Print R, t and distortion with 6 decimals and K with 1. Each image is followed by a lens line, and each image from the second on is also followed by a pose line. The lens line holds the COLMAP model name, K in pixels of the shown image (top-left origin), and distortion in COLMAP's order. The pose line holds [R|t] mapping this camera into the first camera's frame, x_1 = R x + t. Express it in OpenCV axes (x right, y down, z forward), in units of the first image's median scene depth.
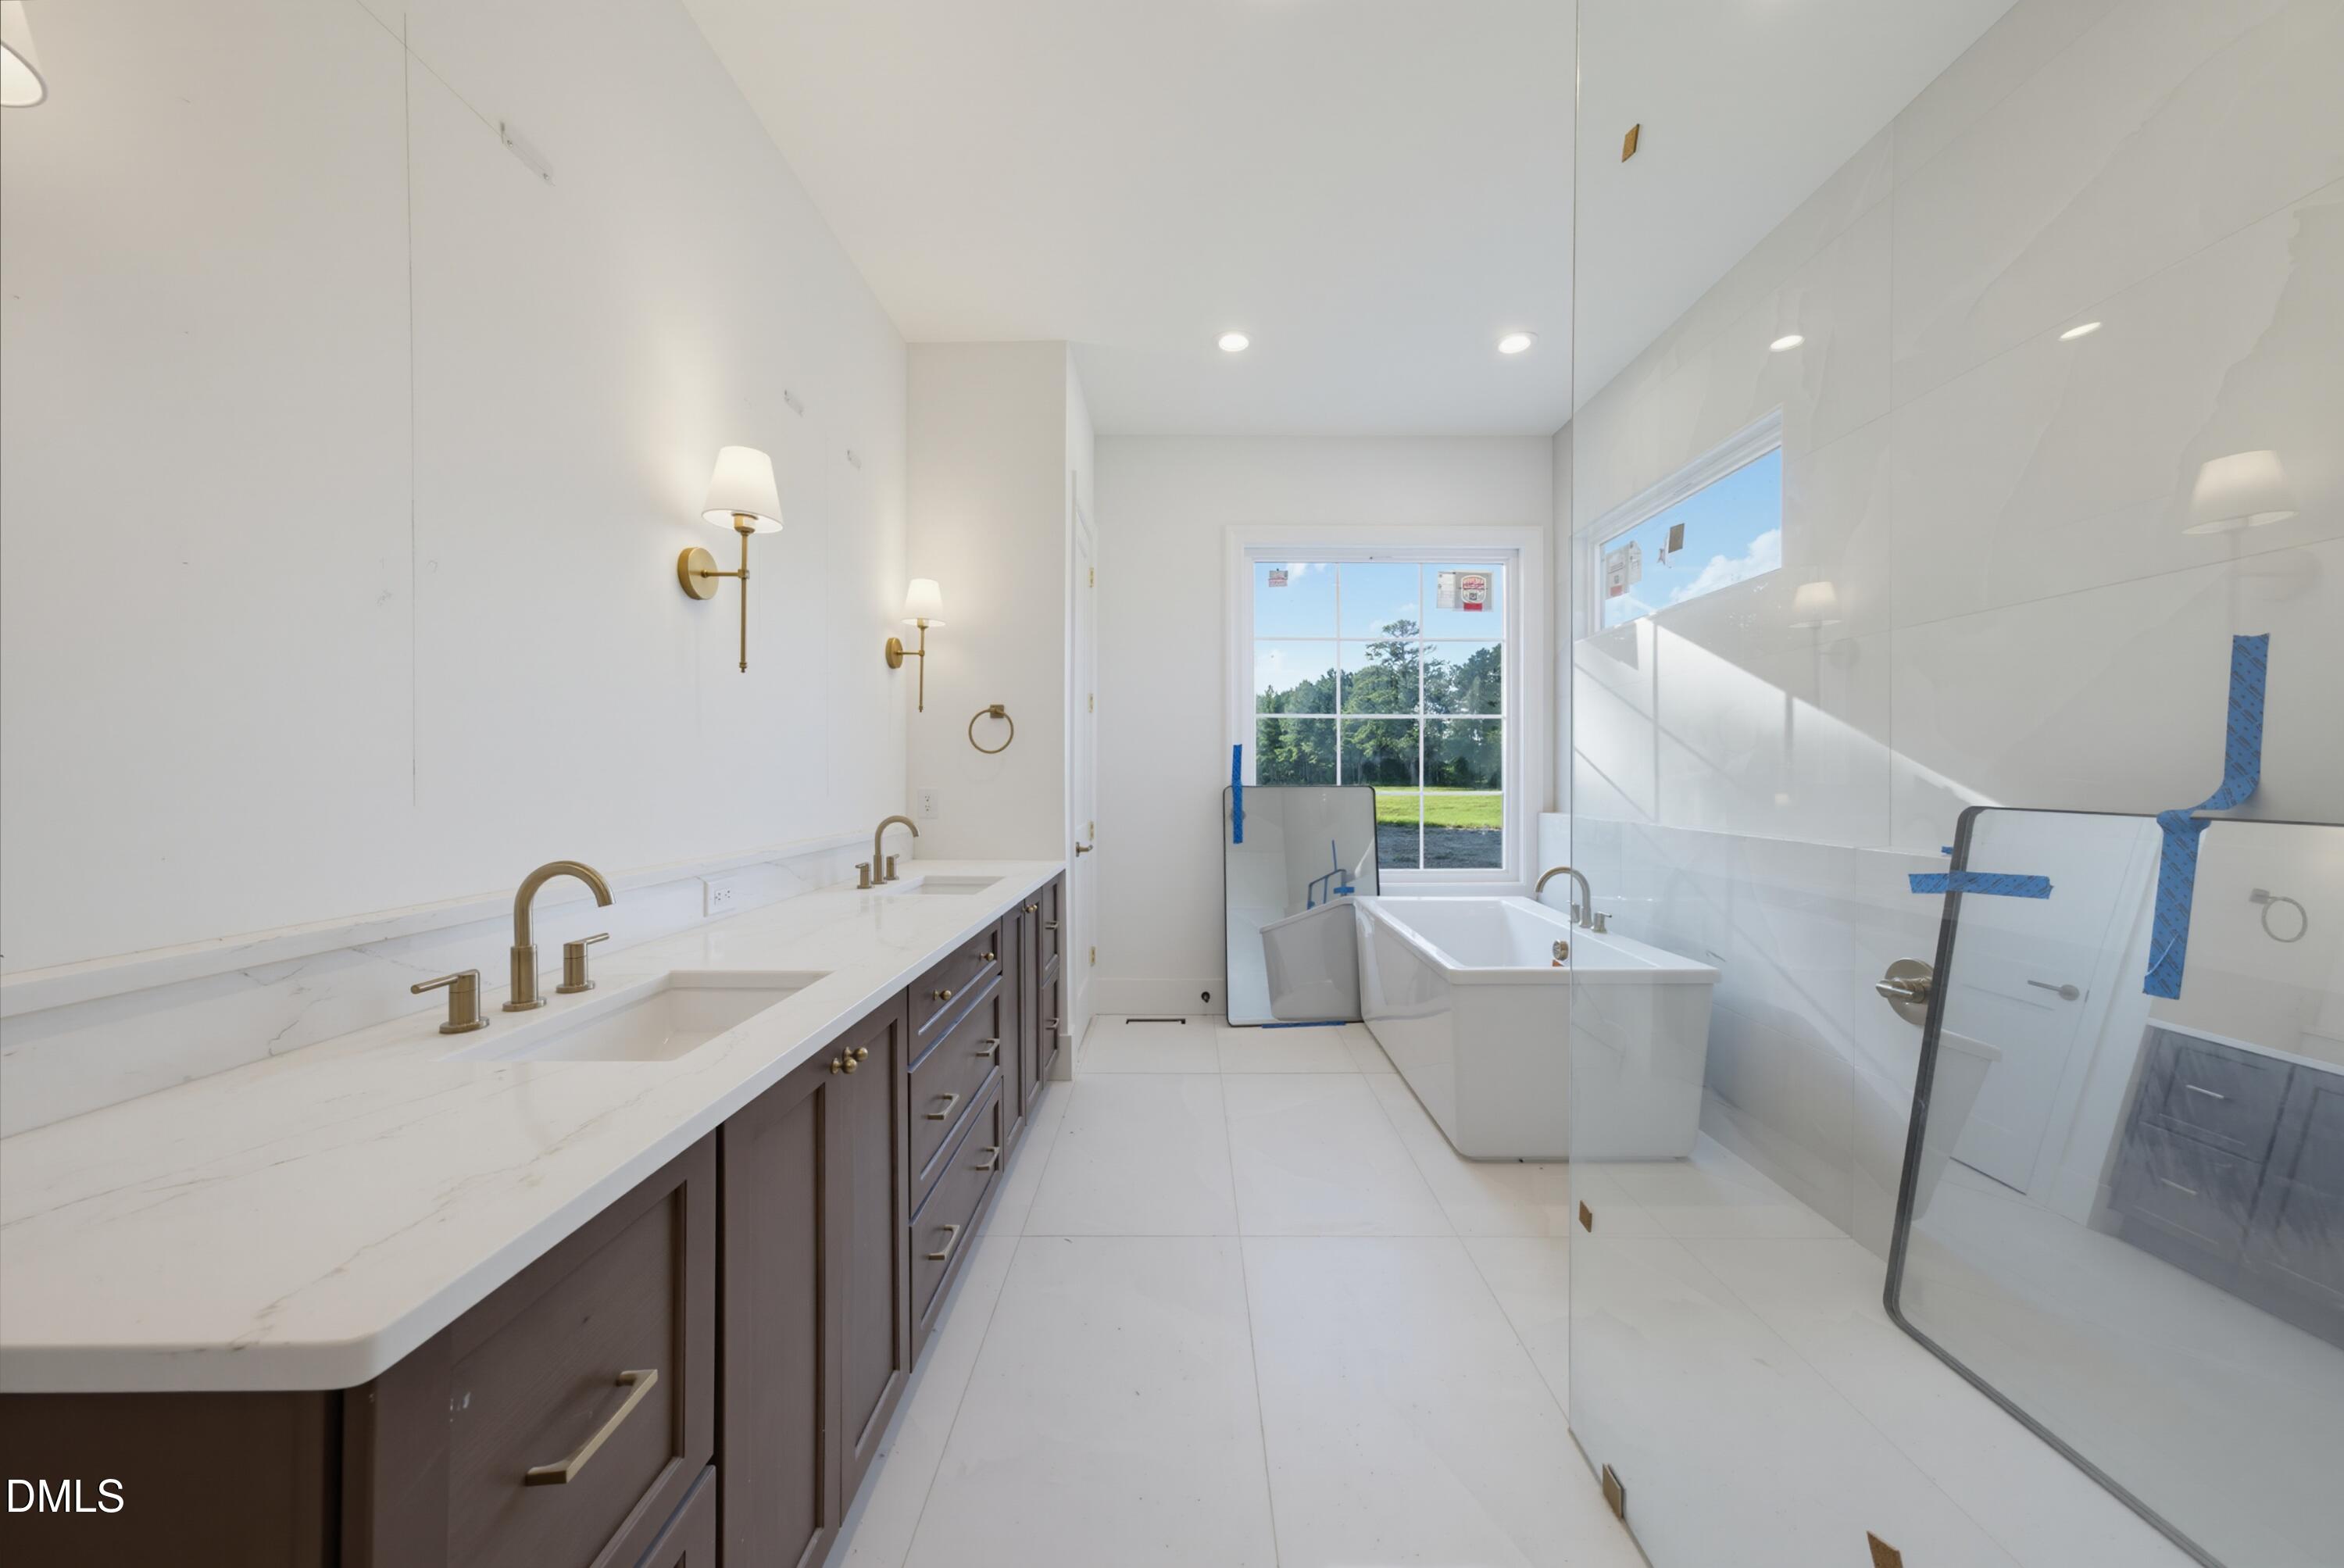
lens RADIAL K [[808.4, 0, 1183.7], [0, 808.4, 776.4], [0, 0, 1]] dist [-0.012857, 0.007813]
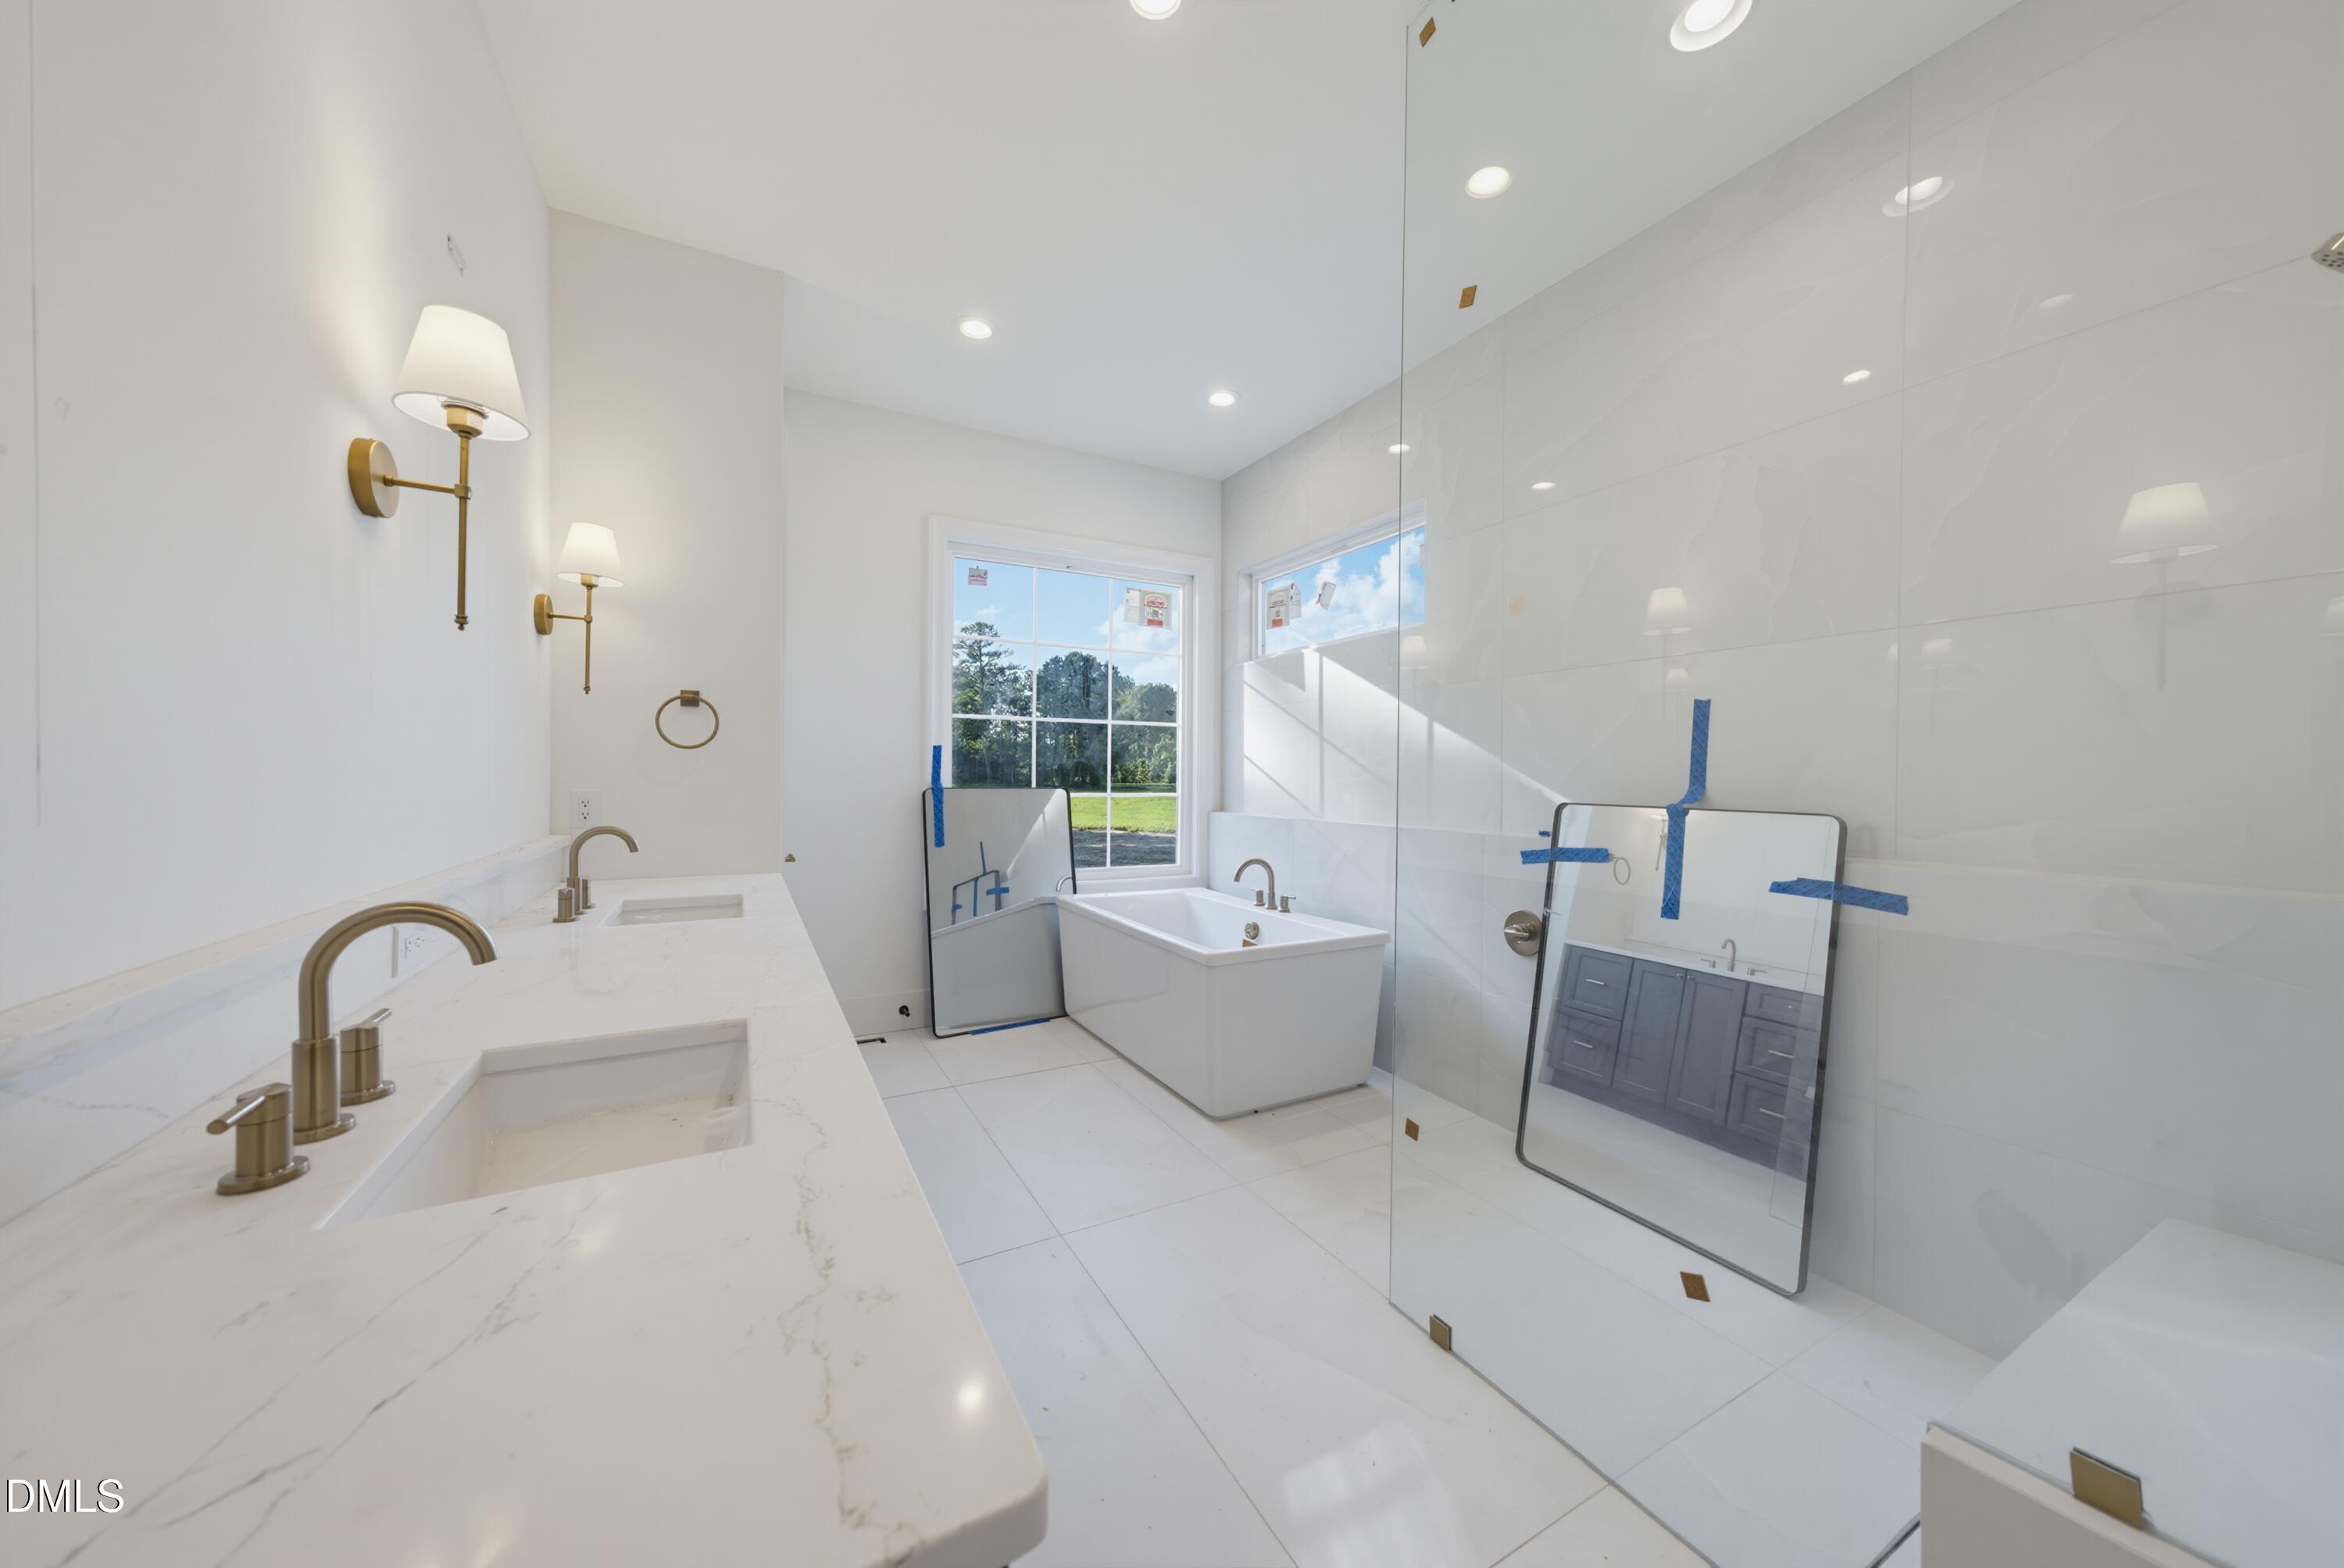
lens RADIAL K [[808.4, 0, 1174.6], [0, 808.4, 787.5], [0, 0, 1]] dist [-0.012857, 0.007813]
pose [[0.871865, 0.000593, 0.489745, -0.254823], [-0.006592, 0.999923, 0.010523, -0.000853], [-0.489701, -0.012403, 0.871802, 0.049209]]
